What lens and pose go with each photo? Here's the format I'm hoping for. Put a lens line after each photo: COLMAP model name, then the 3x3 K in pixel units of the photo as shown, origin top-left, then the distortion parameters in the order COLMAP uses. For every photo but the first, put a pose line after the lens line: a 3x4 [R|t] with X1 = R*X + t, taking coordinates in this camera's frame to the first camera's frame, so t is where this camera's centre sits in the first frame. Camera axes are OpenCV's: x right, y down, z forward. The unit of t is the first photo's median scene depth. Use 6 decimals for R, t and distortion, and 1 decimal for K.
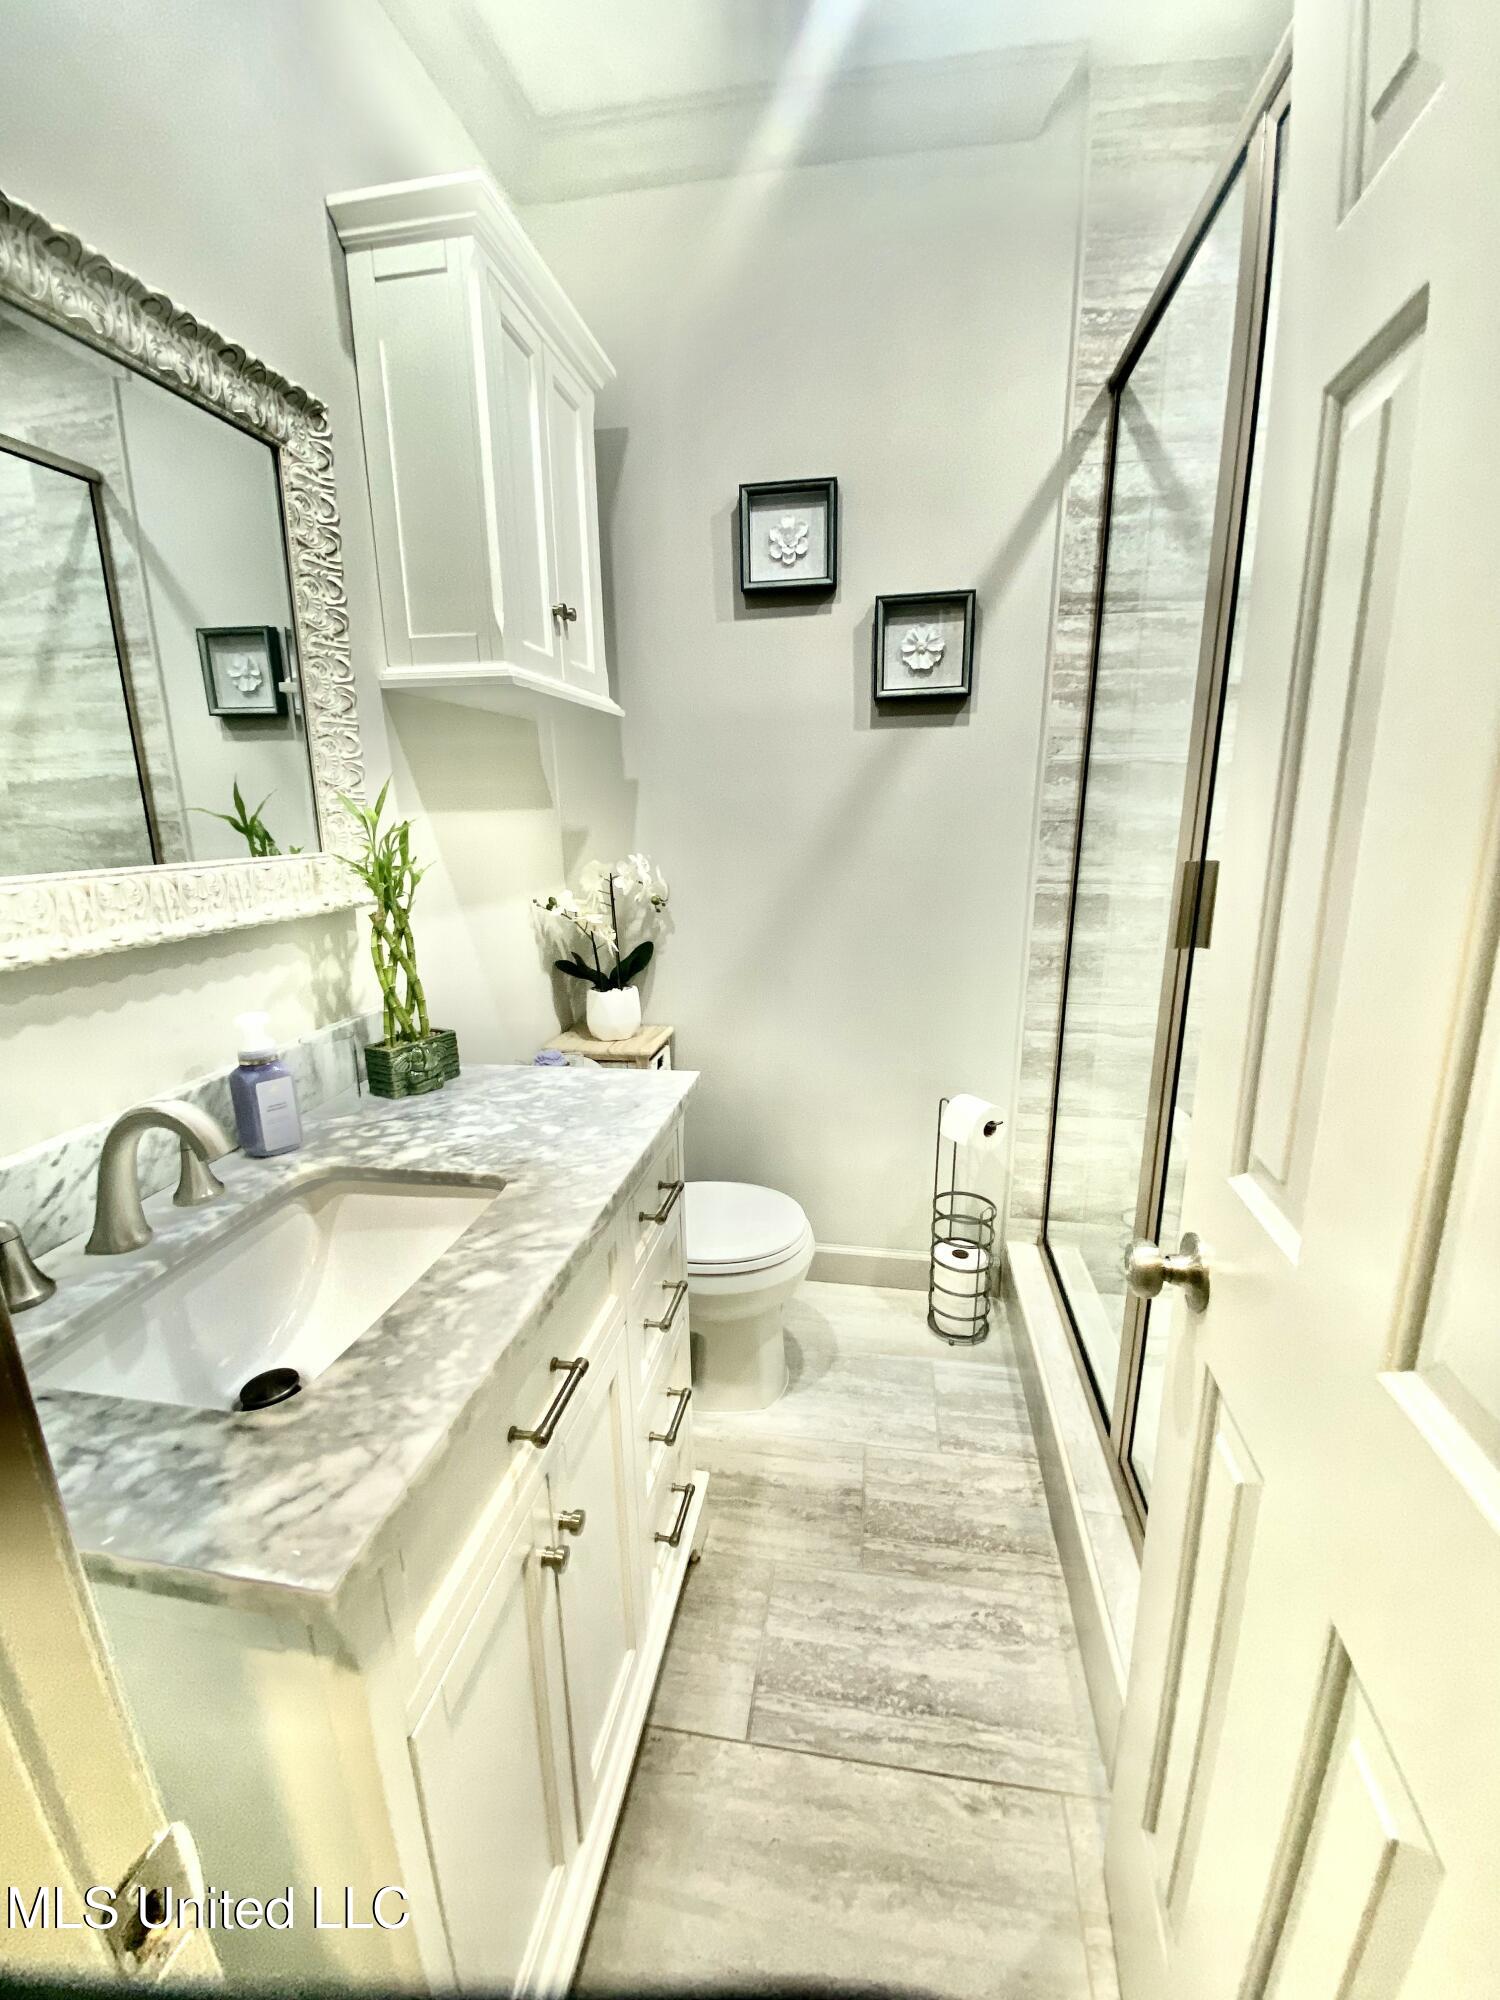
lens RADIAL K [[807.0, 0, 750.0], [0, 807.0, 1000.0], [0, 0, 1]] dist [0.000597, -0.010234]
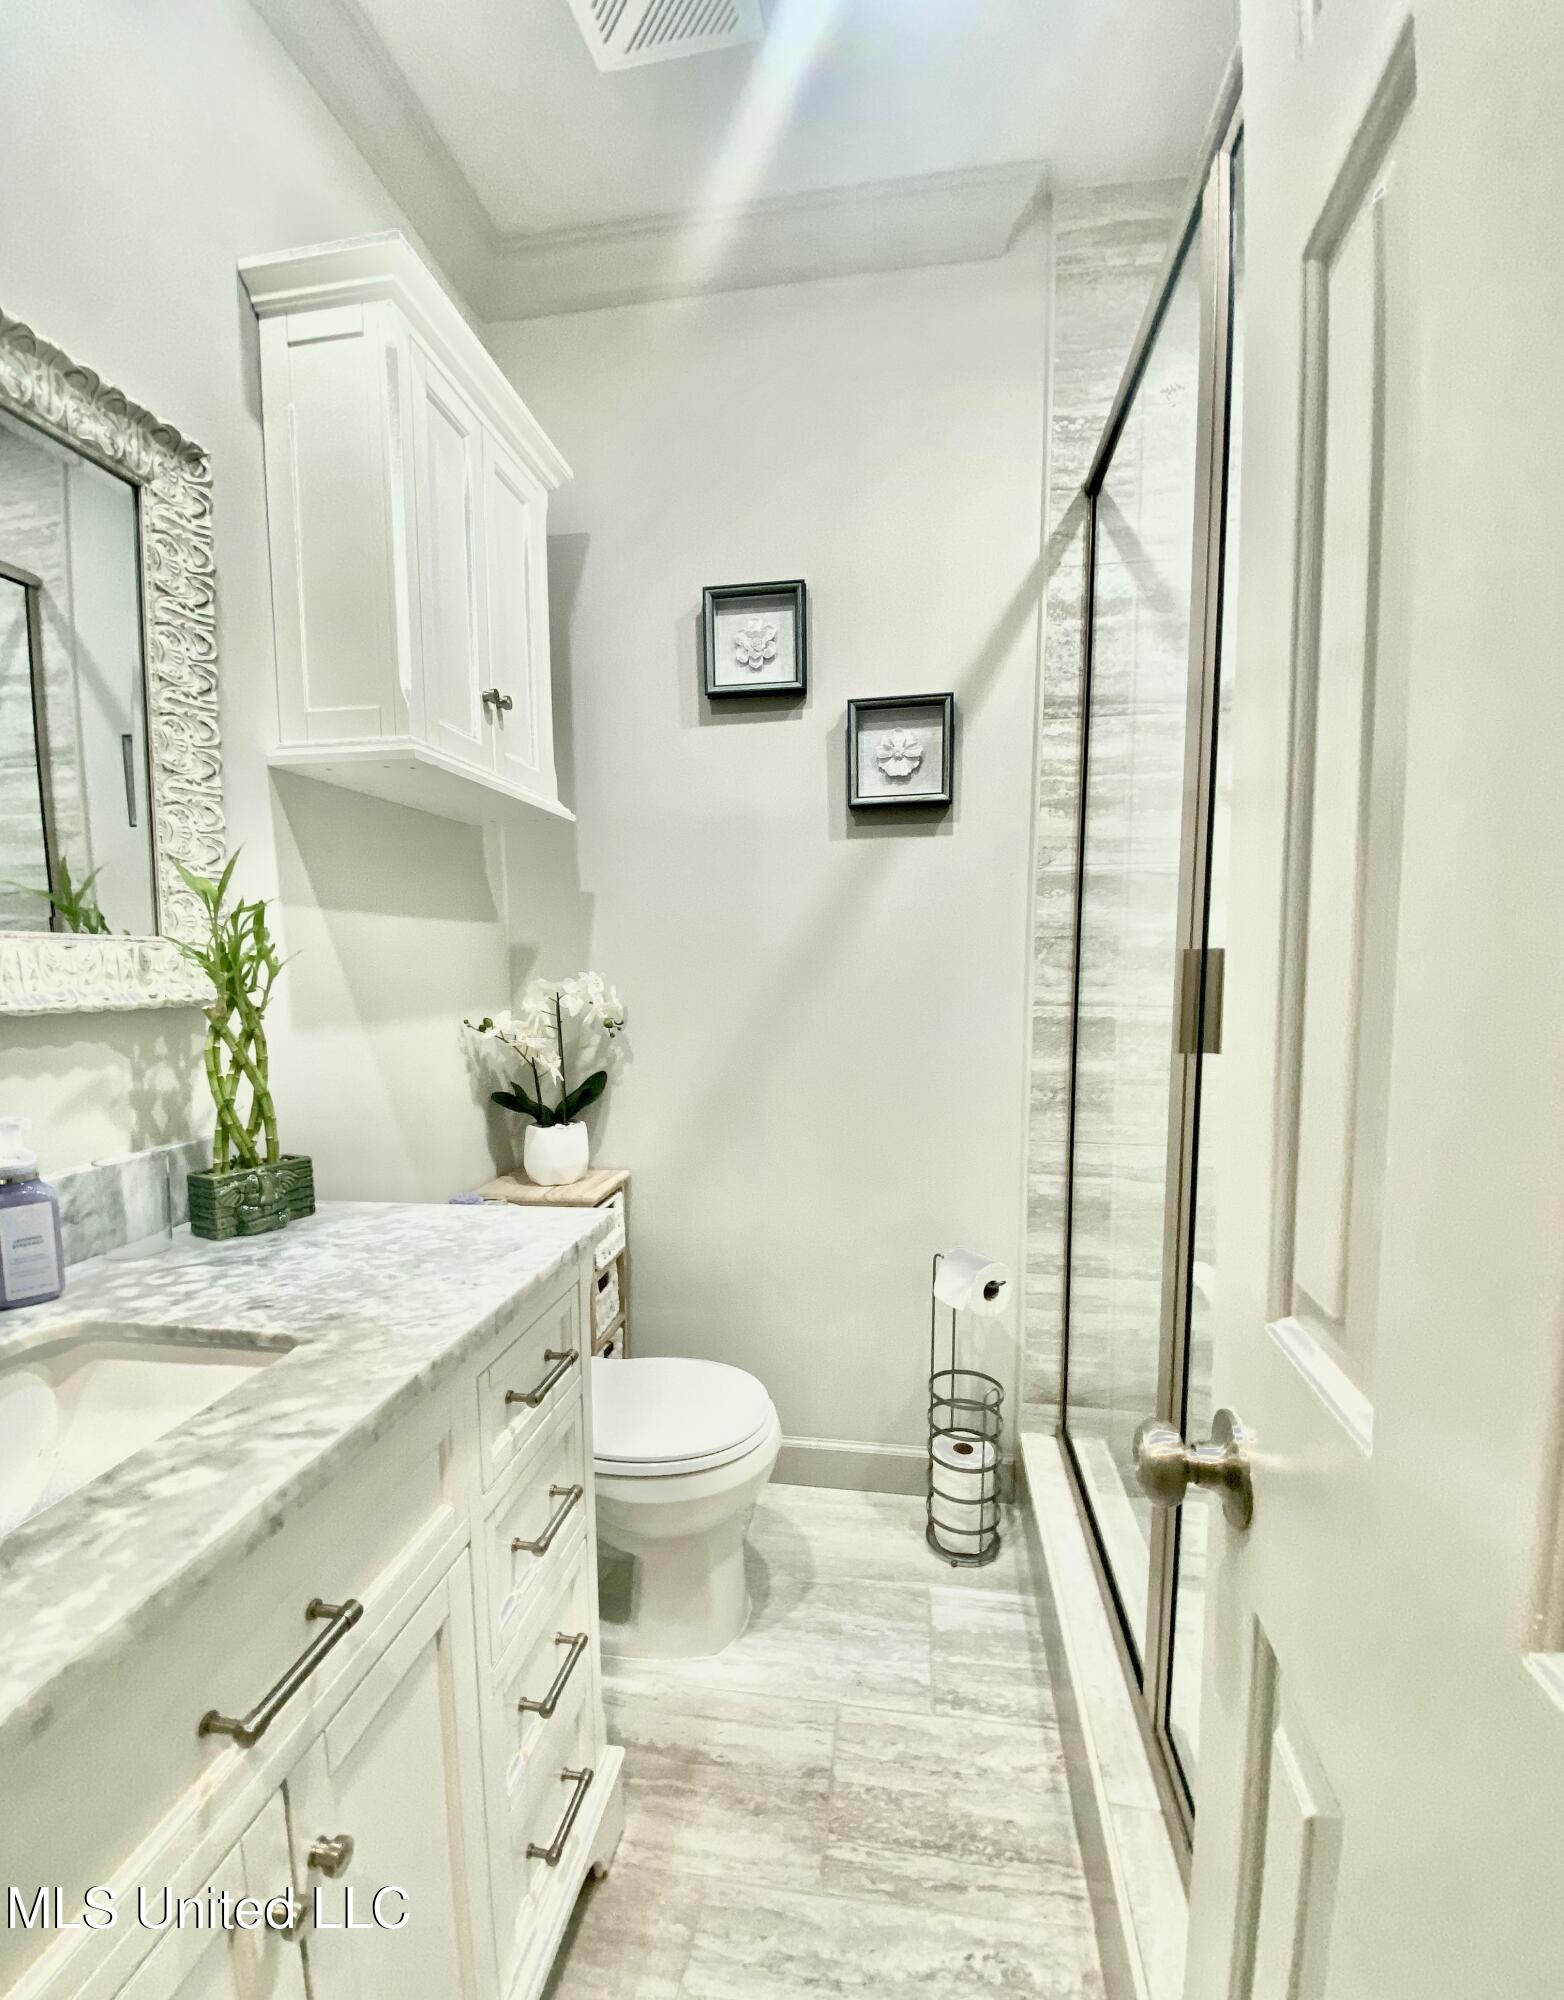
lens RADIAL K [[841.6, 0, 784.6], [0, 841.6, 1045.9], [0, 0, 1]] dist [0.003134, -0.012943]
pose [[0.999854, 0.005698, 0.016090, 0.079797], [-0.003341, 0.989735, -0.142878, 0.038527], [-0.016739, 0.142803, 0.989610, 0.112061]]
